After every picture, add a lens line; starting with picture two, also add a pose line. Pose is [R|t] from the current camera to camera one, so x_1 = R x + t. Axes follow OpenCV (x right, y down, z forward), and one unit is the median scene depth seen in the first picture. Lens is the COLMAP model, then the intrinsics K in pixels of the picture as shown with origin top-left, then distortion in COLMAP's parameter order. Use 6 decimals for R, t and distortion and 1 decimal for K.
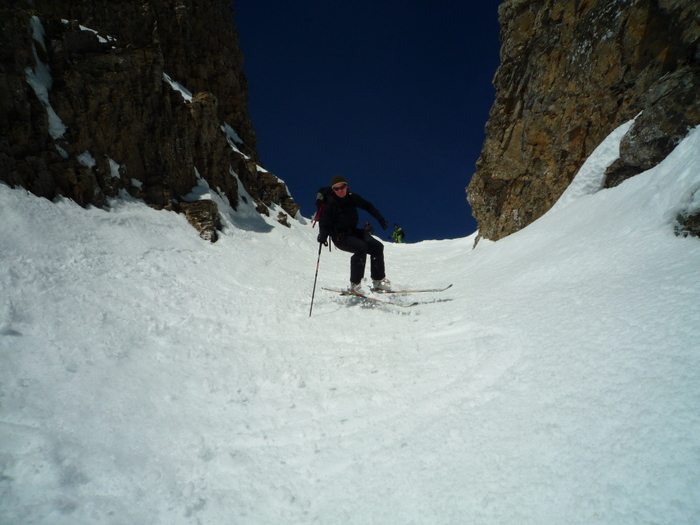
lens RADIAL K [[509.1, 0, 349.5], [0, 509.1, 280.7], [0, 0, 1]] dist [-0.040112, 0.003483]
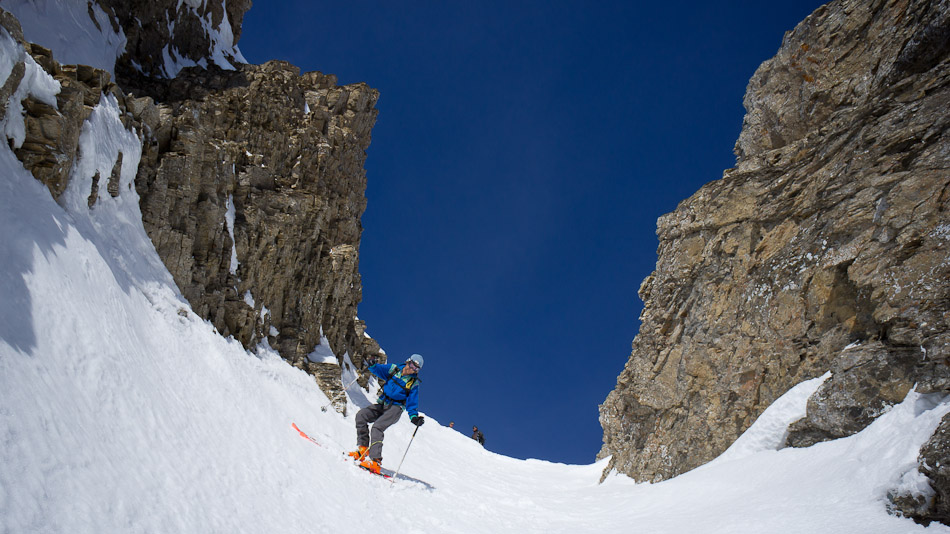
lens RADIAL K [[646.0, 0, 475.0], [0, 646.0, 267.0], [0, 0, 1]] dist [0.067659, -0.077704]
pose [[0.976359, 0.211899, 0.042685, -0.129295], [-0.185049, 0.921453, -0.341587, 0.022334], [-0.111714, 0.325612, 0.938881, -0.127314]]
